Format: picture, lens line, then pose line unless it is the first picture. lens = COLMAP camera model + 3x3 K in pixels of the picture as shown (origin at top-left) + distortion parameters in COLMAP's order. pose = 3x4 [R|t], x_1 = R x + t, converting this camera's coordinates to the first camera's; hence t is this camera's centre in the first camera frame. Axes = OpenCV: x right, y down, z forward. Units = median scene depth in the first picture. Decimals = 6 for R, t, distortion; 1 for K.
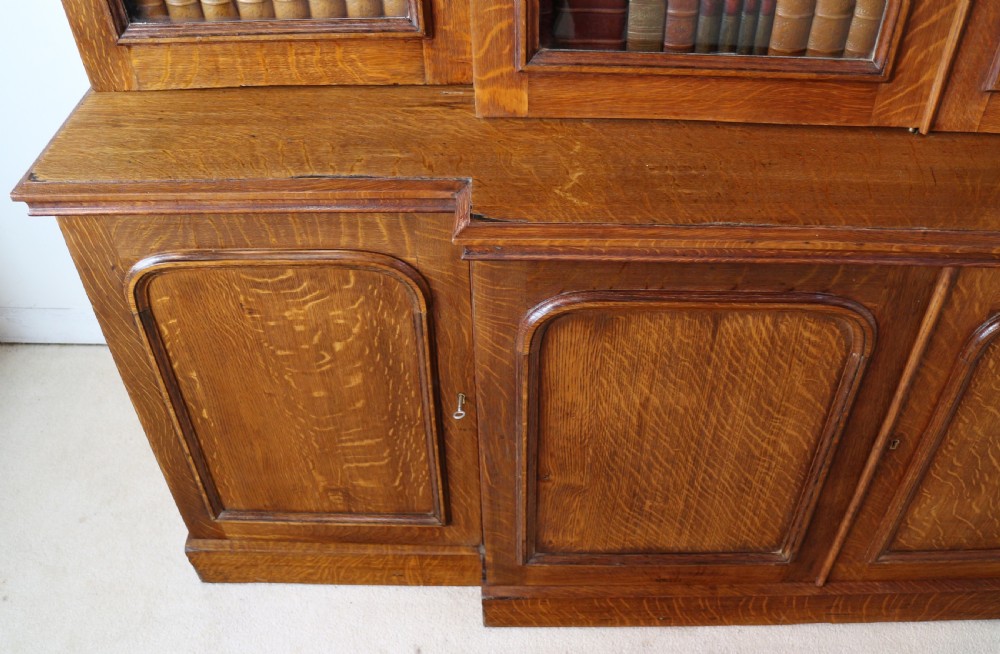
lens RADIAL K [[915.3, 0, 530.5], [0, 915.3, 369.2], [0, 0, 1]] dist [-0.174659, 0.136263]
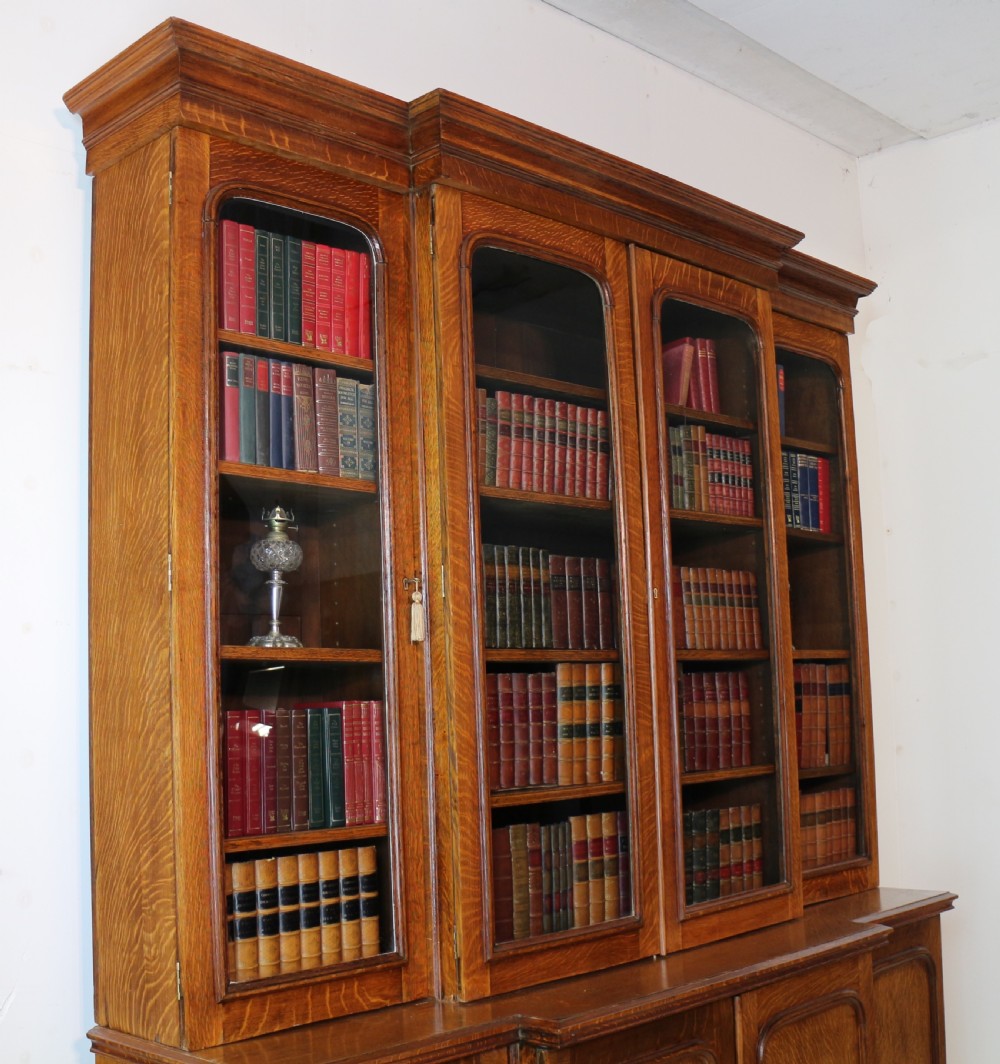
lens RADIAL K [[1361.0, 0, 463.7], [0, 1361.0, 493.1], [0, 0, 1]] dist [-0.177913, 0.138840]
pose [[0.706219, 0.085160, 0.702853, -1.551916], [0.522500, 0.607210, -0.598574, 0.473633], [-0.477754, 0.789965, 0.384327, -0.433580]]
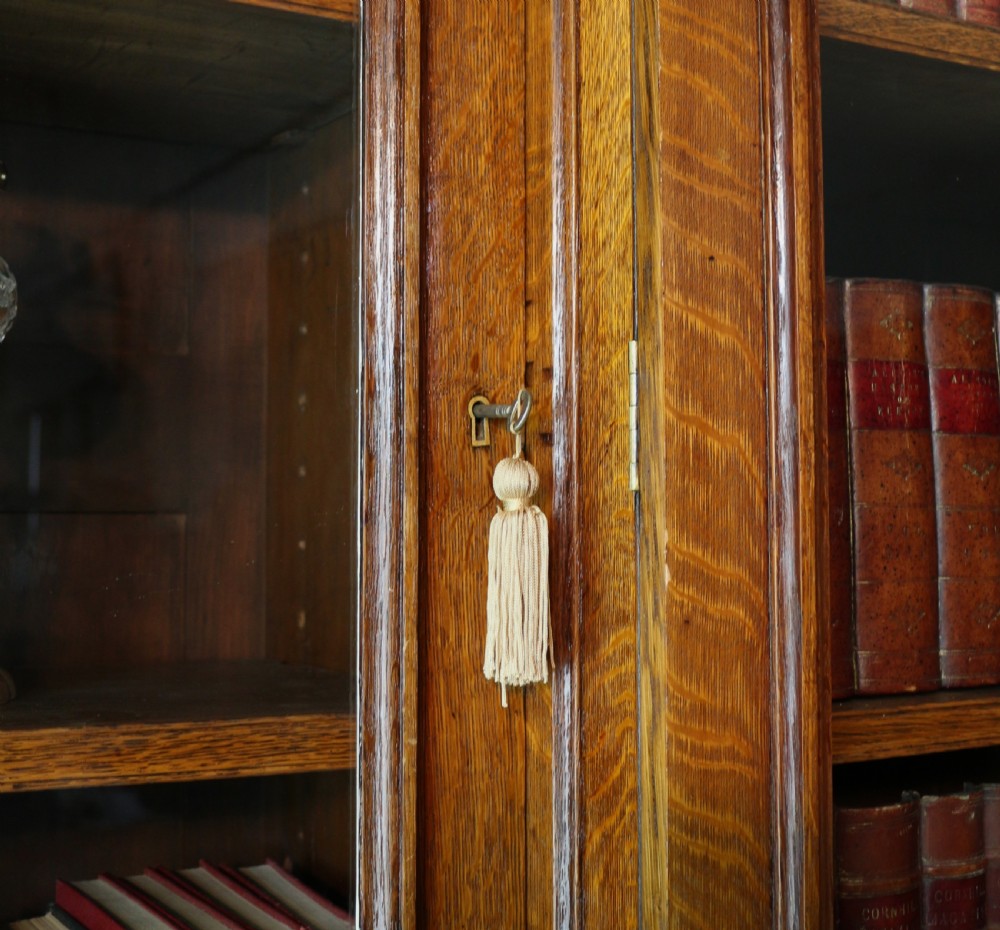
lens RADIAL K [[1591.4, 0, 500.1], [0, 1591.4, 344.1], [0, 0, 1]] dist [-0.104437, 0.049363]
pose [[0.855030, 0.050958, 0.516069, -0.373865], [0.365293, 0.647173, -0.669125, -0.414955], [-0.368083, 0.760638, 0.534738, 0.227500]]
